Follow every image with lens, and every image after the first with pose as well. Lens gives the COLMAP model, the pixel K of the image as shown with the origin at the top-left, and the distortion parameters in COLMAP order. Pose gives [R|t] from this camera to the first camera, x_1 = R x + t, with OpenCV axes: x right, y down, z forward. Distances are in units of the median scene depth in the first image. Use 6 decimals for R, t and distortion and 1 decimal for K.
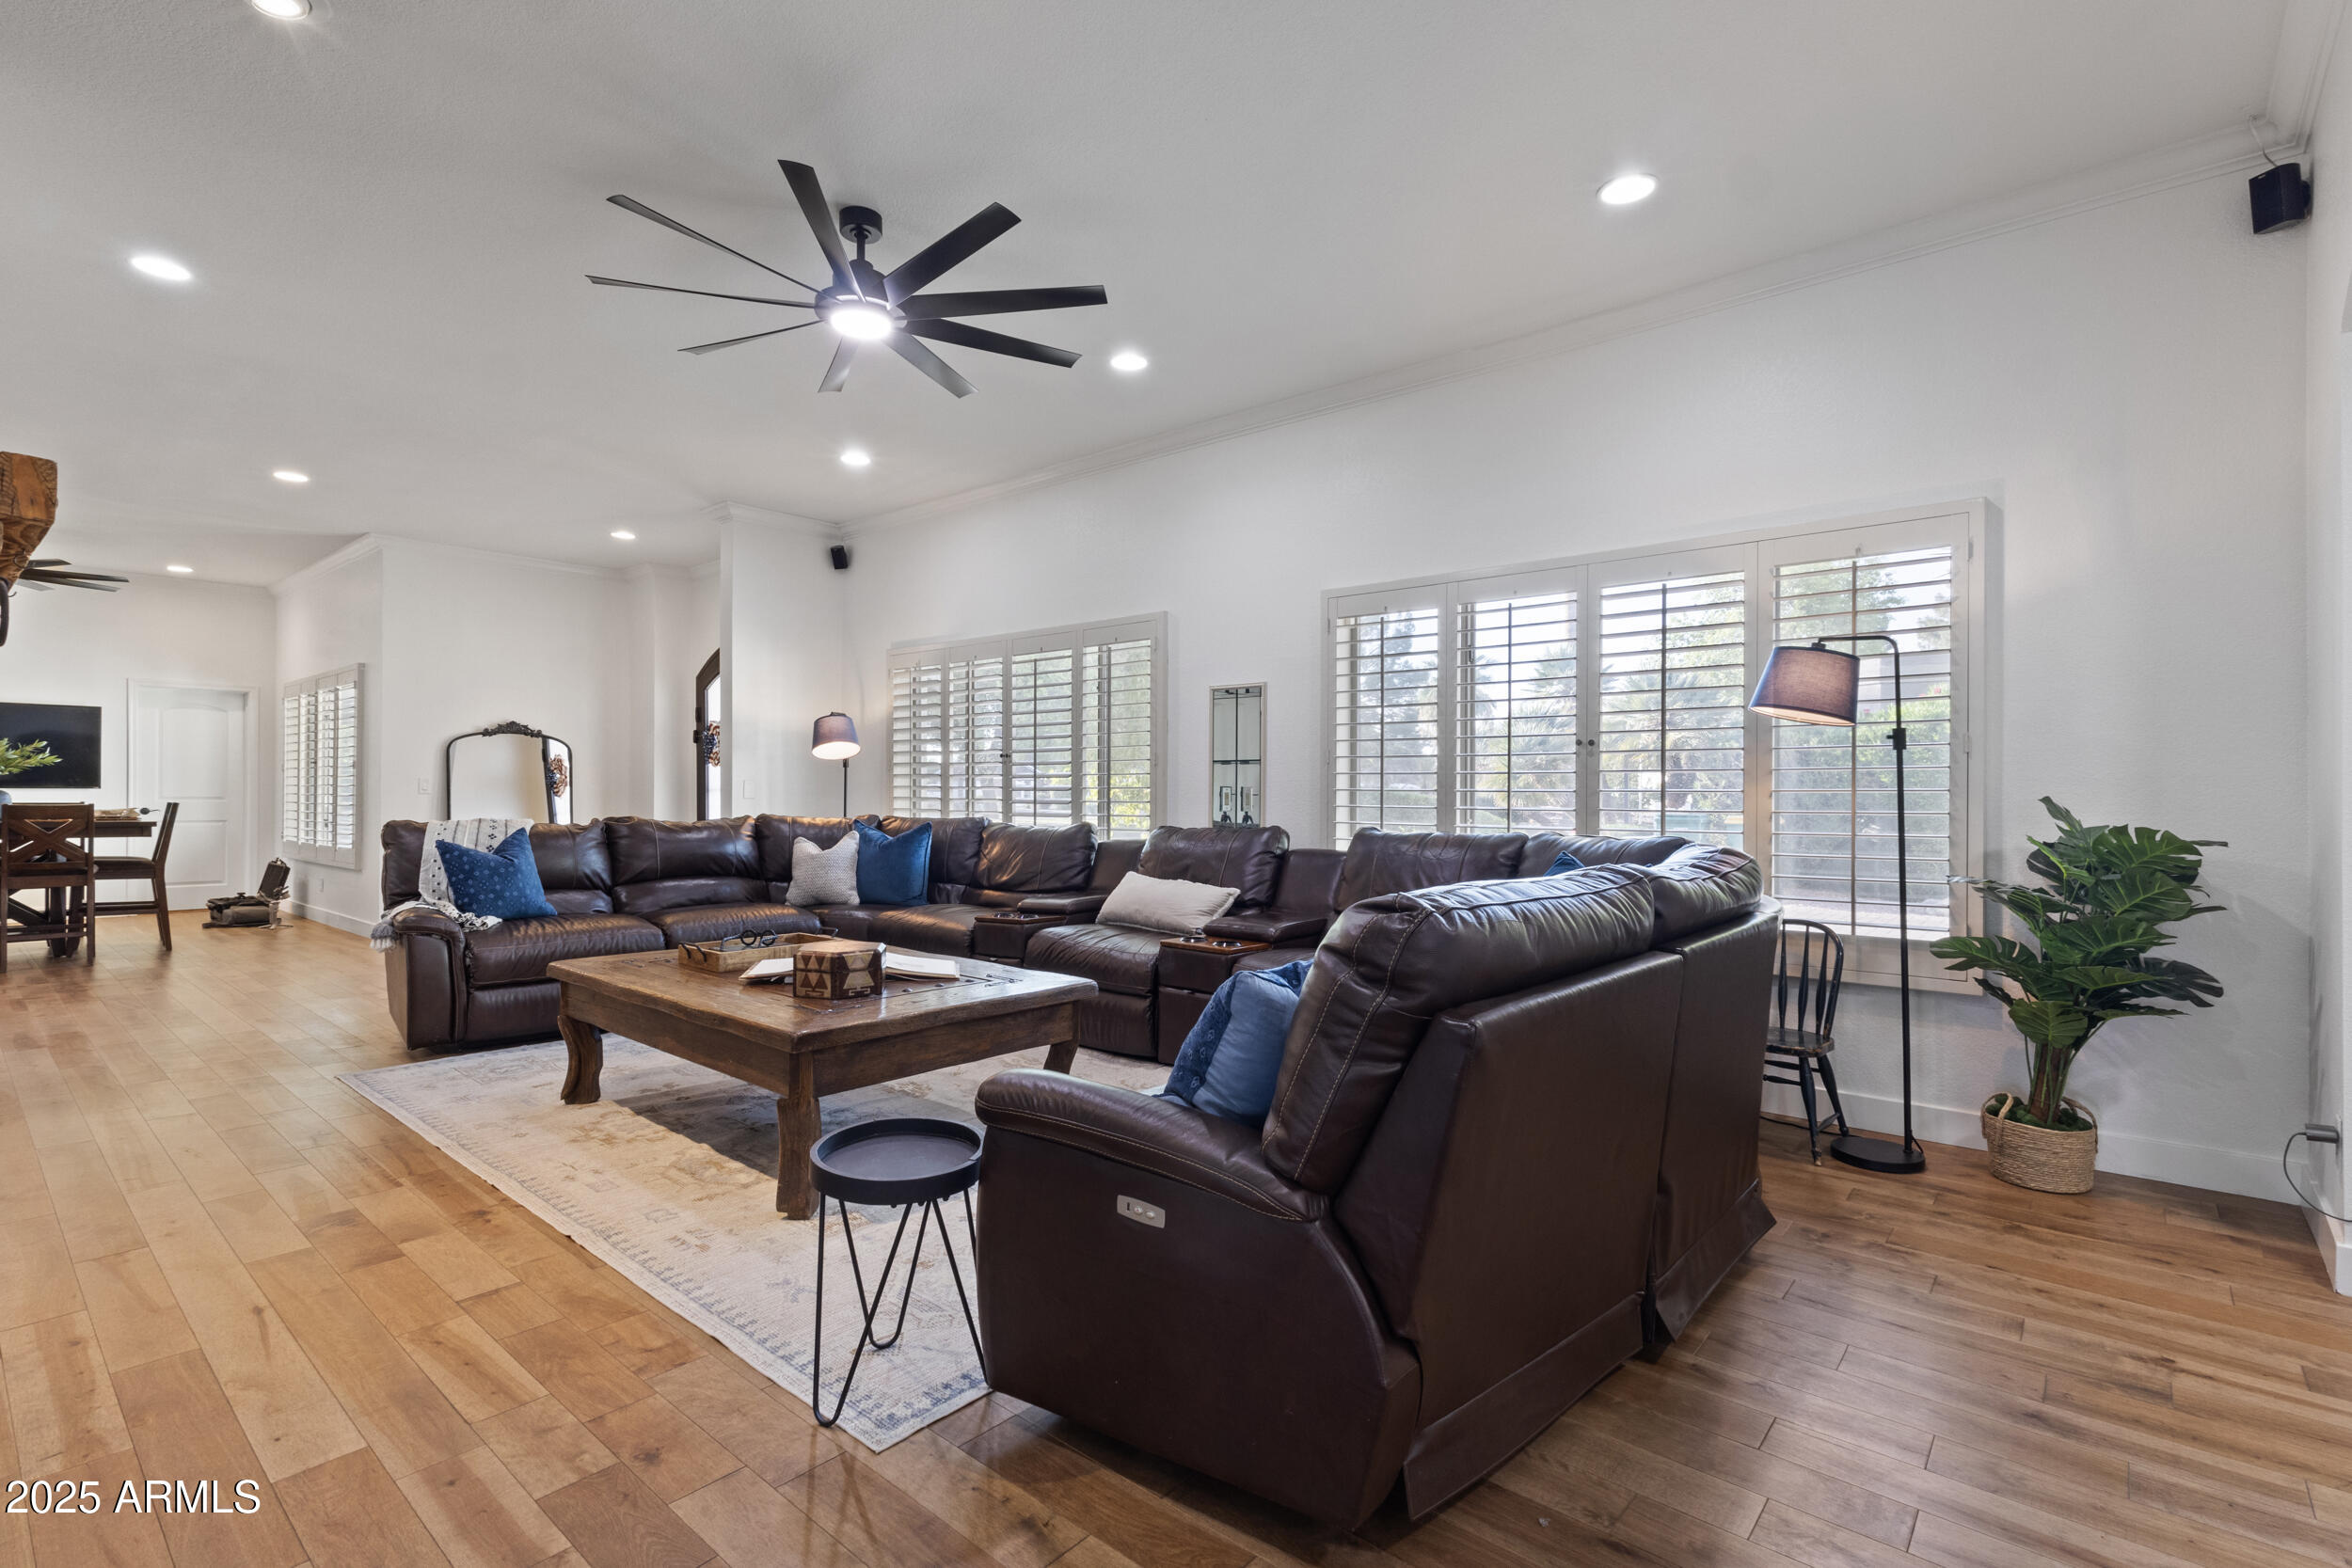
lens RADIAL K [[1099.3, 0, 1183.5], [0, 1099.3, 791.5], [0, 0, 1]] dist [-0.000090, -0.000951]
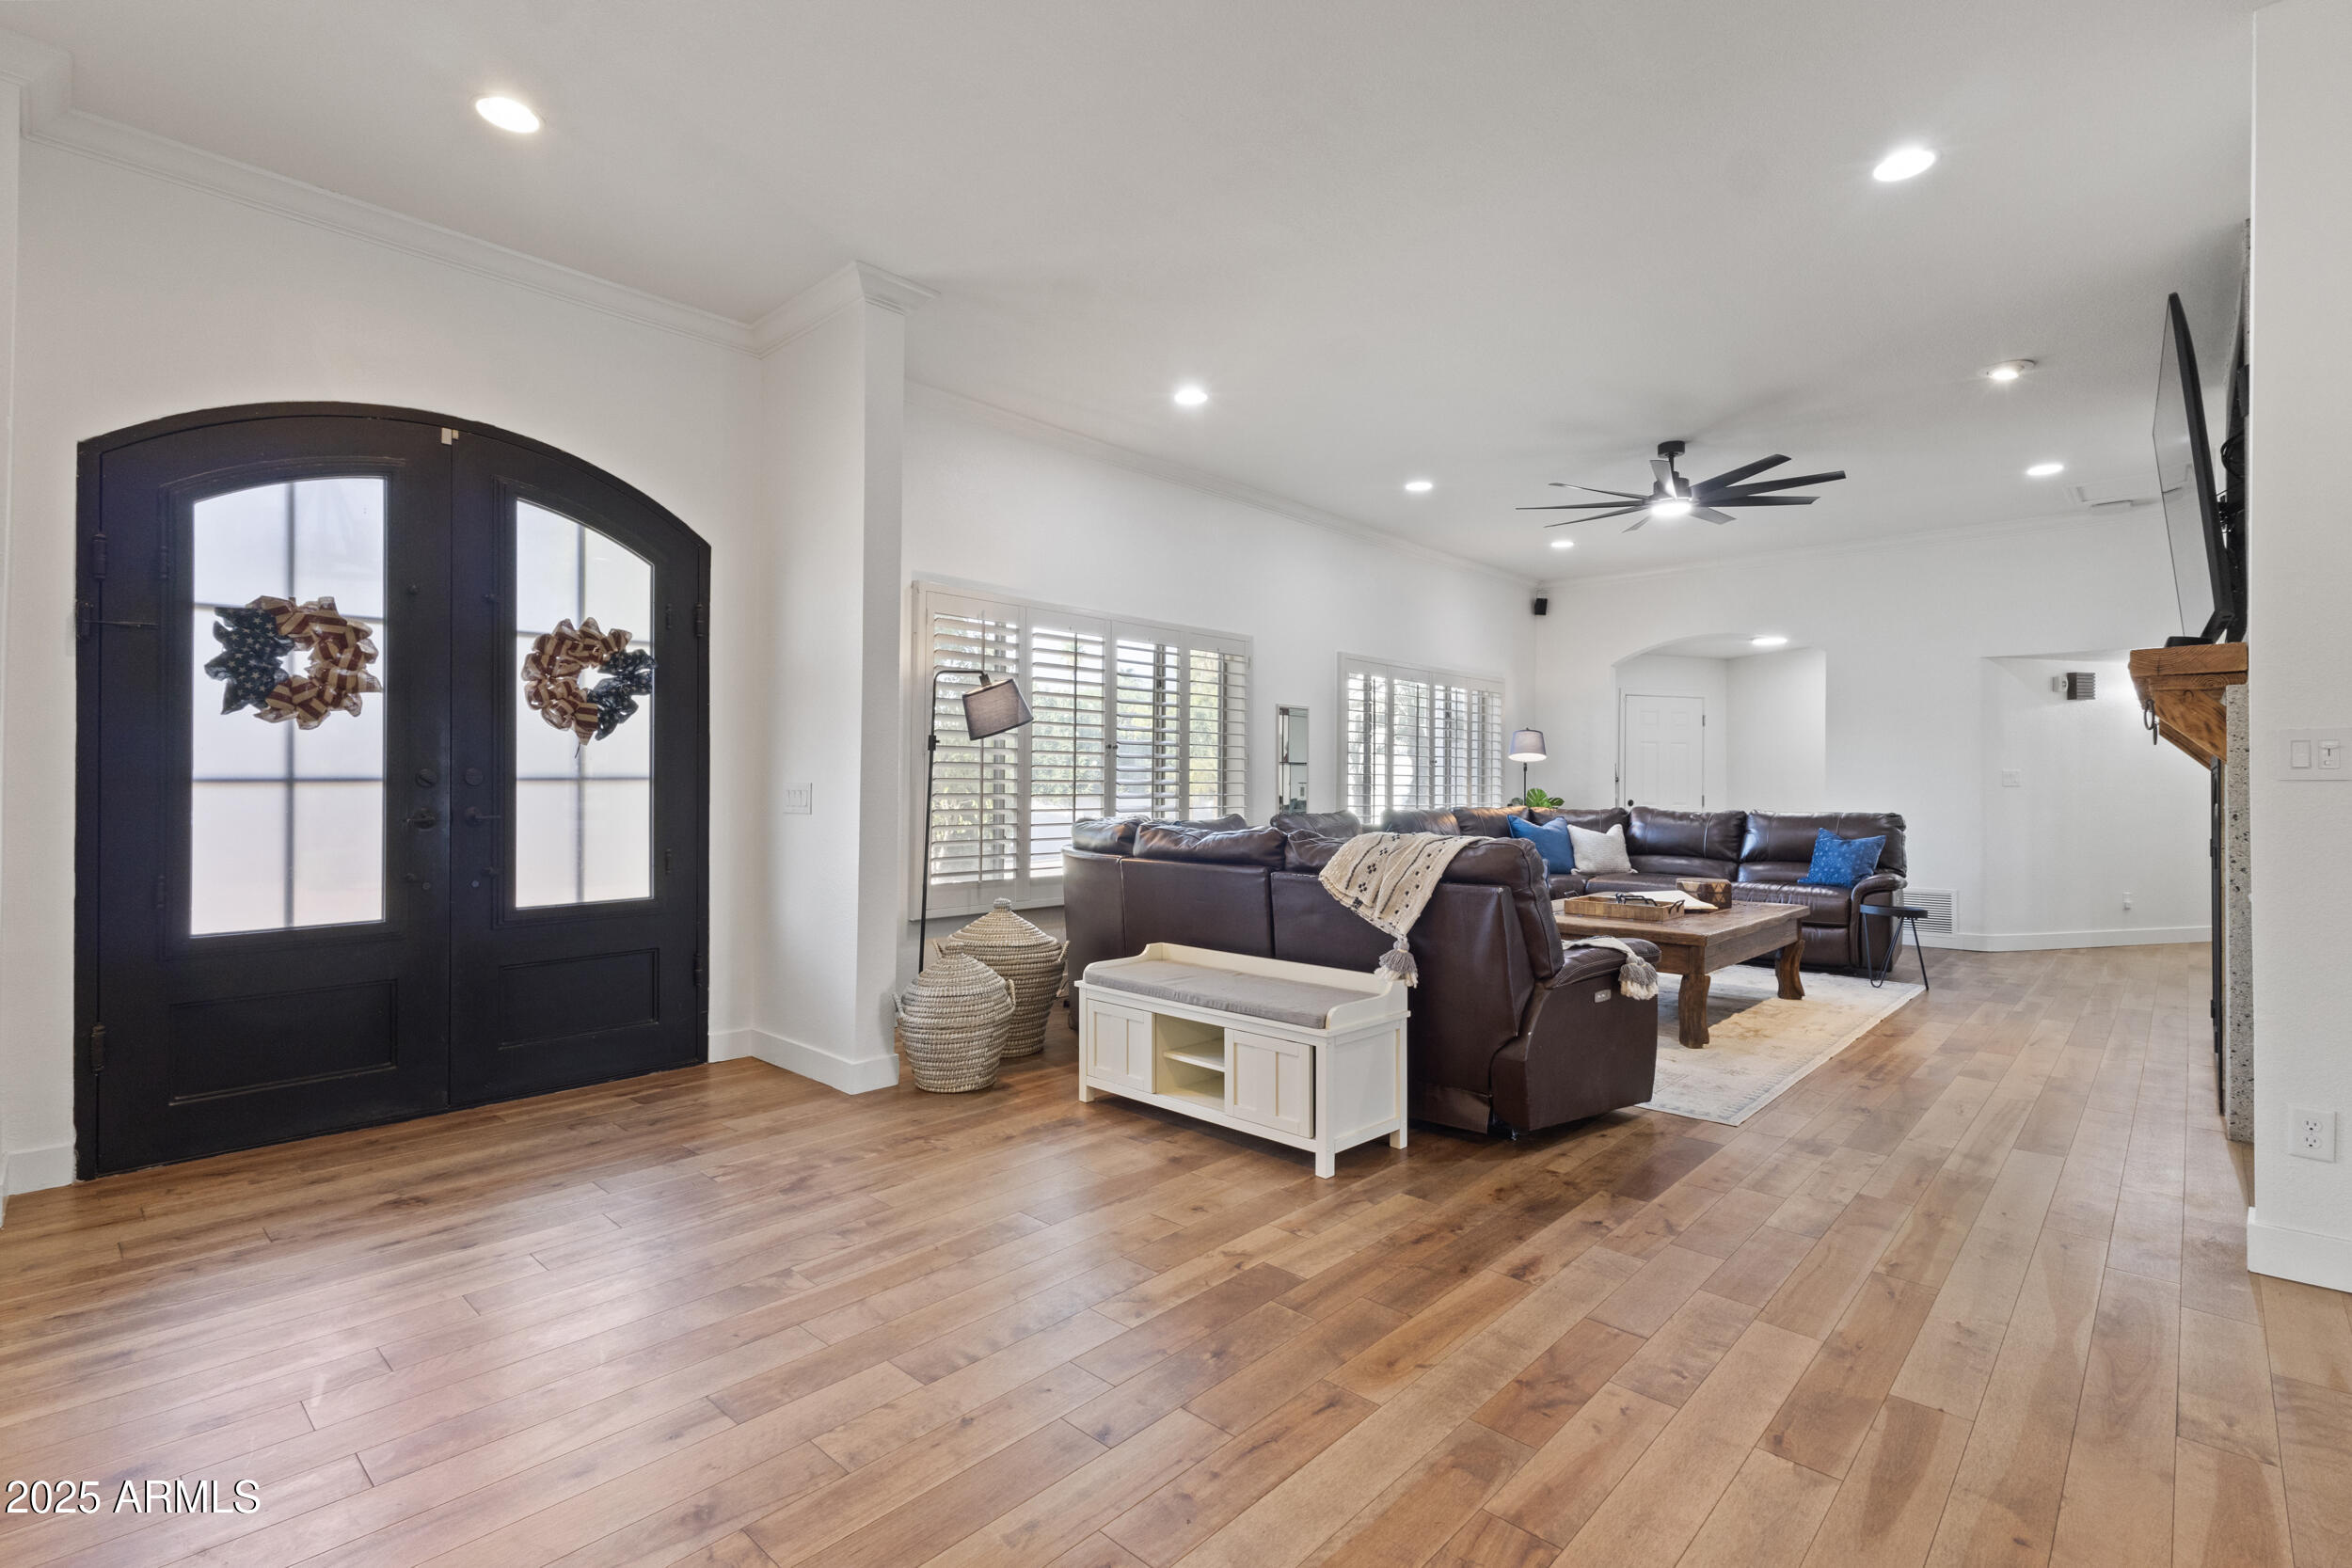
lens RADIAL K [[1099.3, 0, 1186.8], [0, 1099.3, 781.4], [0, 0, 1]] dist [-0.000090, -0.000951]
pose [[0.028908, -0.000289, 0.999582, -1.119954], [-0.007213, 0.999974, 0.000498, -0.004454], [-0.999556, -0.007224, 0.028905, 0.951762]]
